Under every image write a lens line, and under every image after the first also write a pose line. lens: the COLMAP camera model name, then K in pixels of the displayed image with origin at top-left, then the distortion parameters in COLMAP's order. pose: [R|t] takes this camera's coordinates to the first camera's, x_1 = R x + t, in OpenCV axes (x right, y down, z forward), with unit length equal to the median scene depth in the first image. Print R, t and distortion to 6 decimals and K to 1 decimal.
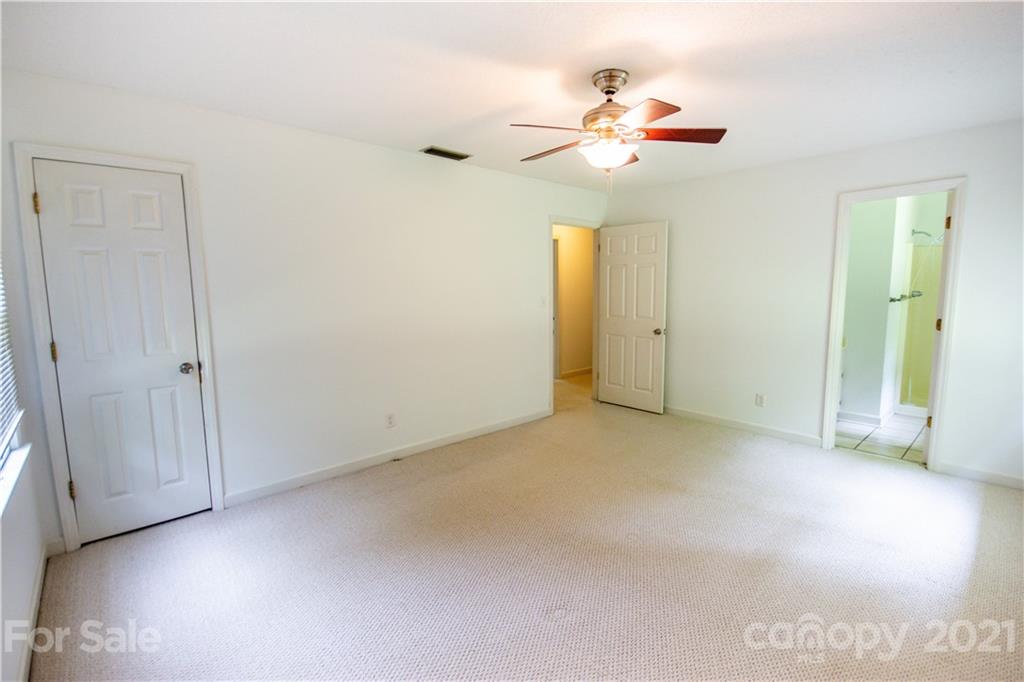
lens RADIAL K [[450.5, 0, 512.7], [0, 450.5, 334.3], [0, 0, 1]] dist [-0.000145, -0.004976]
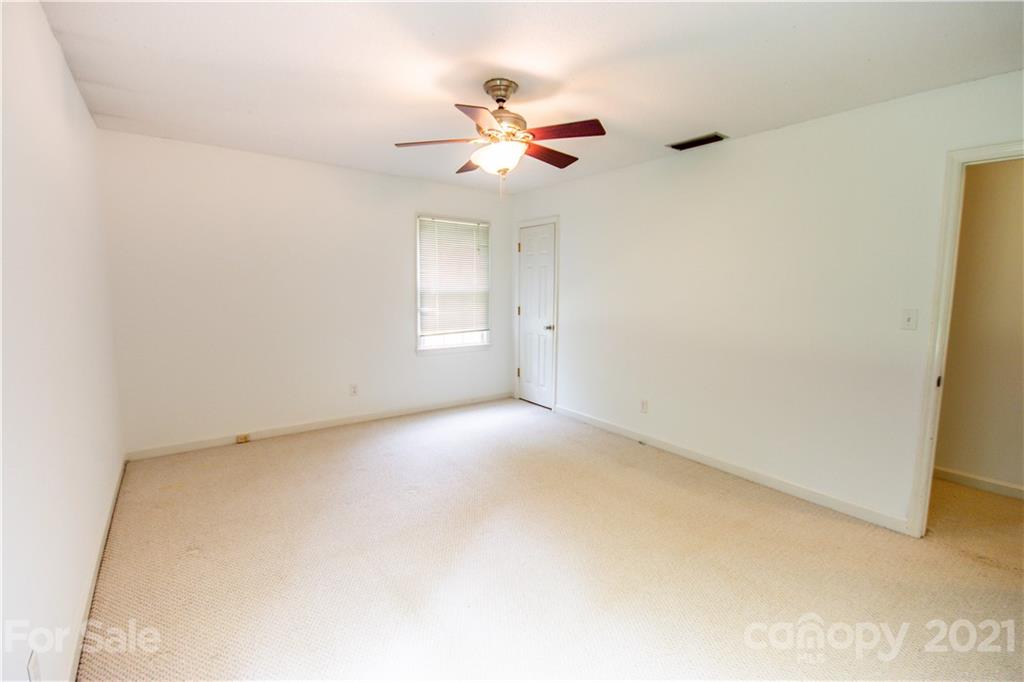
lens RADIAL K [[450.5, 0, 512.7], [0, 450.5, 334.3], [0, 0, 1]] dist [-0.000145, -0.004976]
pose [[-0.085485, 0.121176, -0.988943, 1.102945], [-0.116301, 0.984578, 0.130694, -0.121394], [0.989528, 0.126188, -0.070074, 0.973161]]
